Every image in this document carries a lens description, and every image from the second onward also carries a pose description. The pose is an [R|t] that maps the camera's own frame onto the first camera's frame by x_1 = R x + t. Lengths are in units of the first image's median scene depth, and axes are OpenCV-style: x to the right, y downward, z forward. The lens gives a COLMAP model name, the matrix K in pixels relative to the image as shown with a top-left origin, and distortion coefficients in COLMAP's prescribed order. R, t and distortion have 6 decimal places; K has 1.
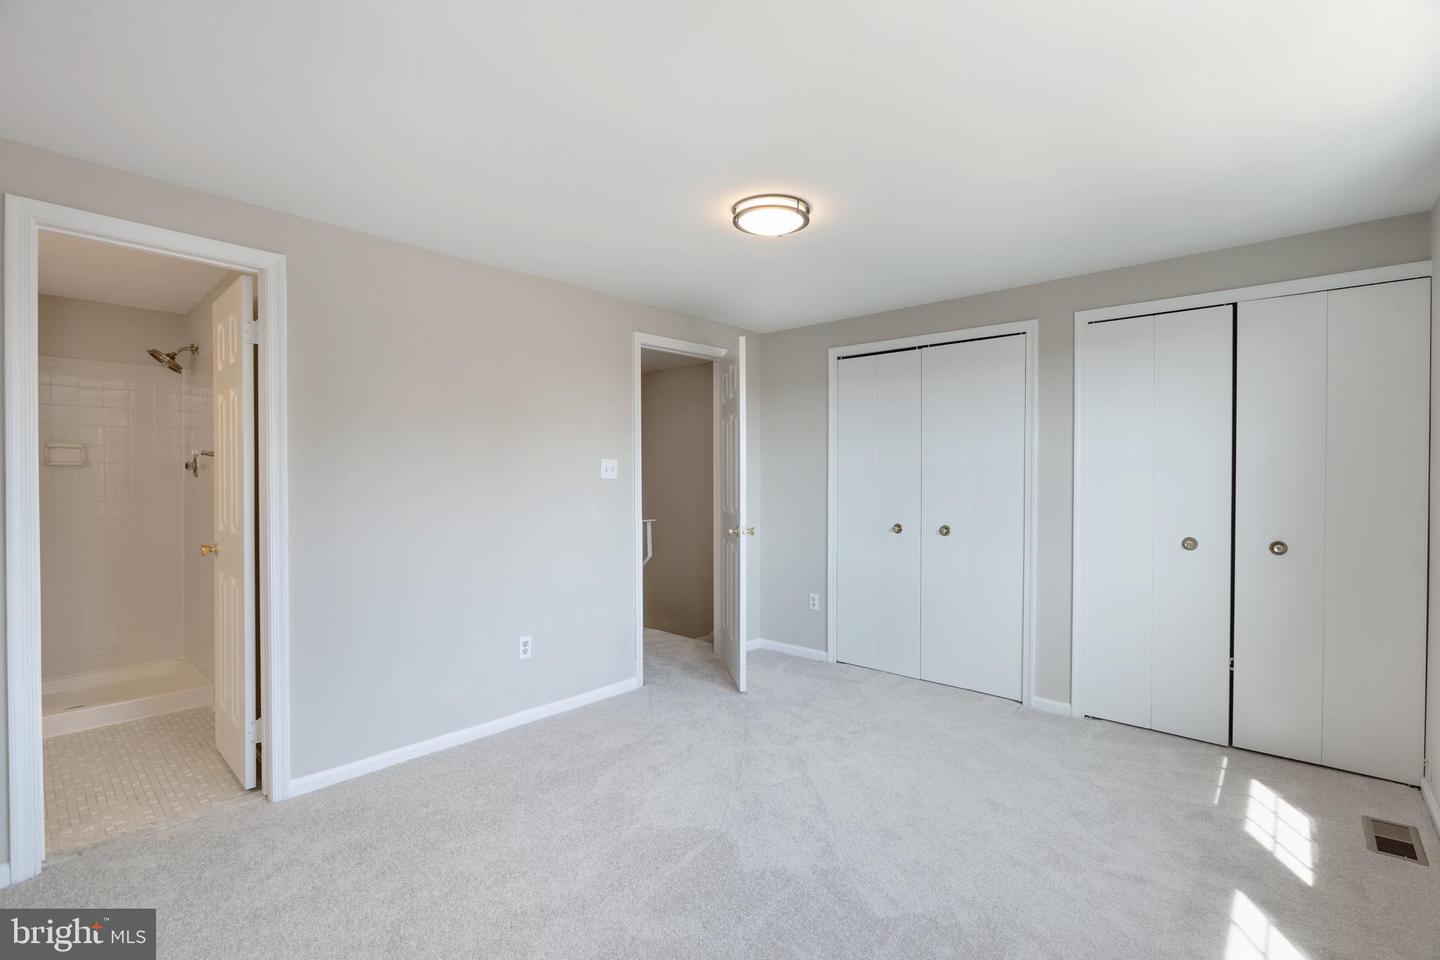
lens RADIAL K [[643.4, 0, 727.2], [0, 643.4, 475.7], [0, 0, 1]] dist [-0.008018, -0.001603]
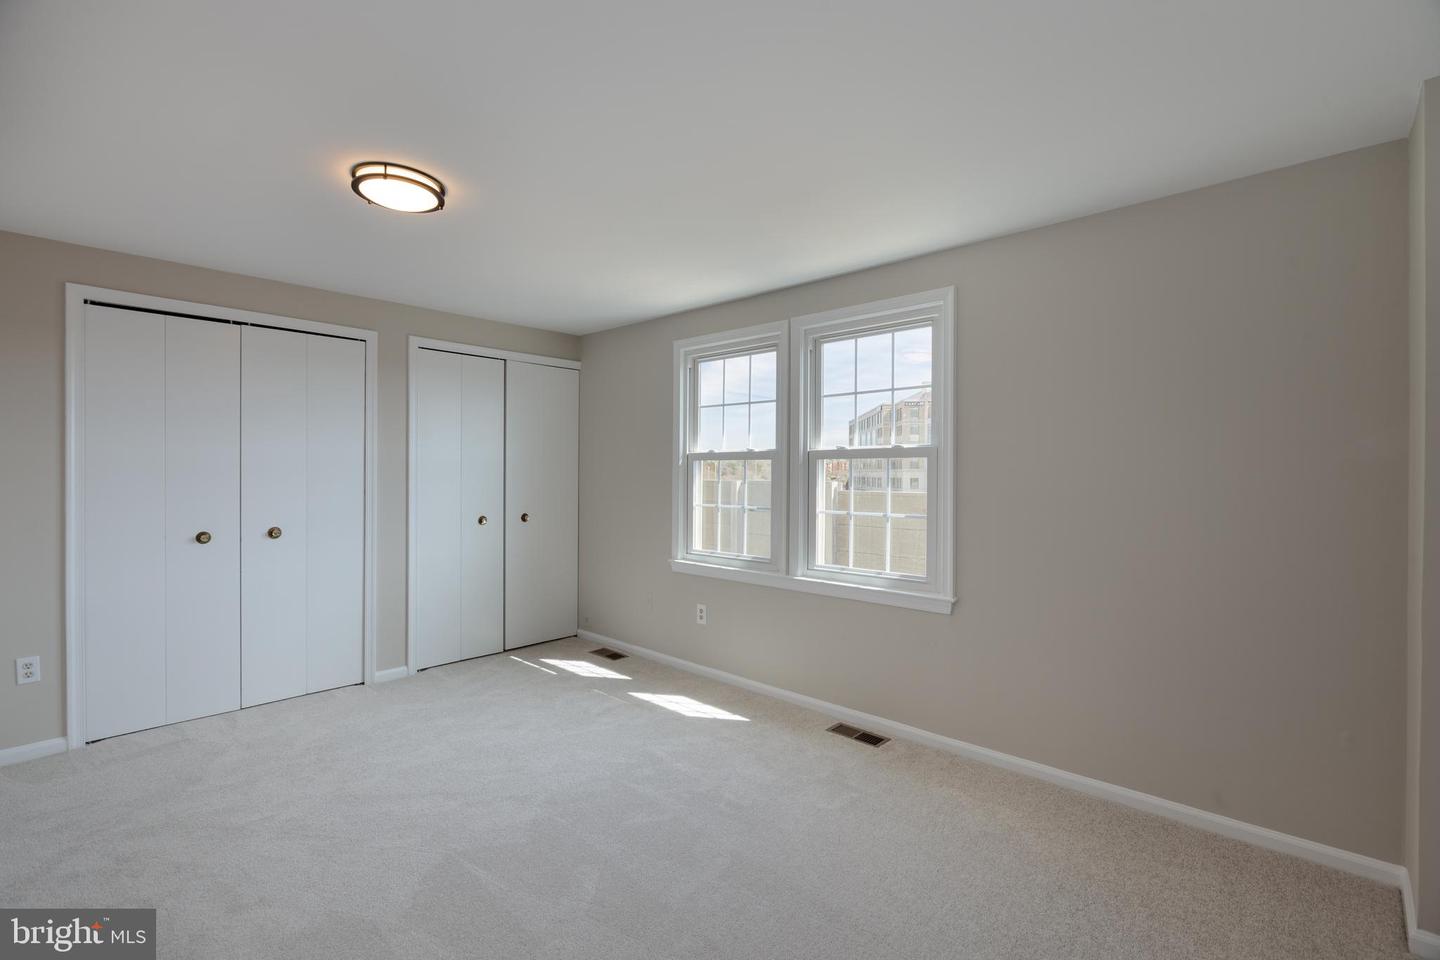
lens RADIAL K [[643.4, 0, 713.7], [0, 643.4, 475.7], [0, 0, 1]] dist [-0.008018, -0.001603]
pose [[0.031894, -0.003838, 0.999484, -0.615622], [0.000954, 0.999992, 0.003809, 0.001408], [-0.999491, 0.000832, 0.031897, 0.387923]]
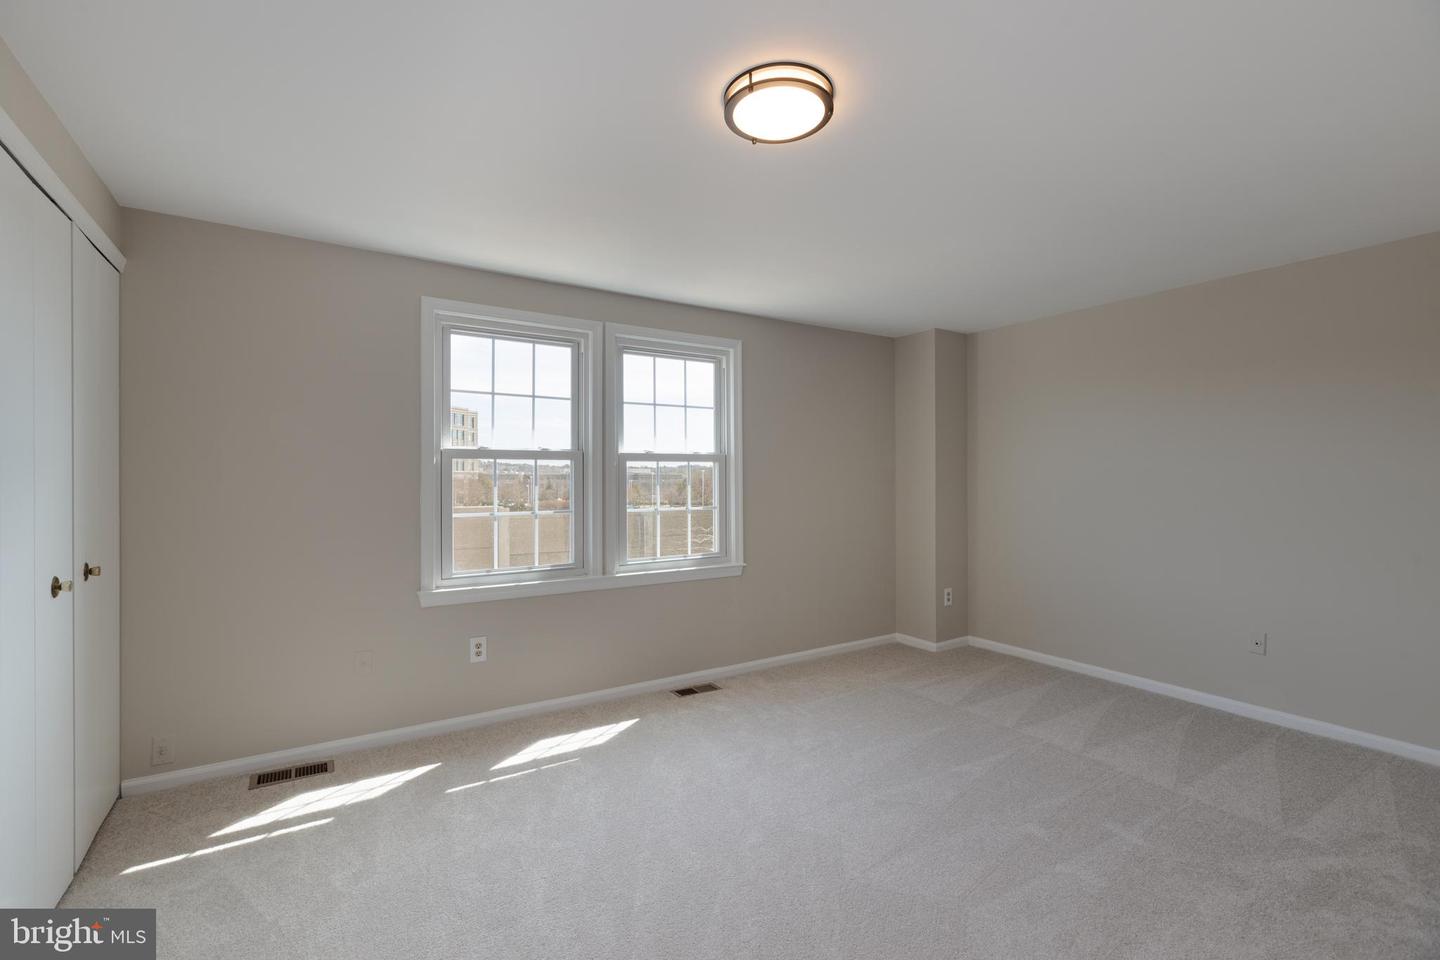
lens RADIAL K [[635.8, 0, 721.9], [0, 635.8, 480.3], [0, 0, 1]] dist [0.001177, -0.000521]
pose [[-0.963721, 0.000818, 0.266910, -0.035749], [0.002945, 0.999967, 0.007569, 0.003910], [-0.266895, 0.008080, -0.963692, 1.249907]]
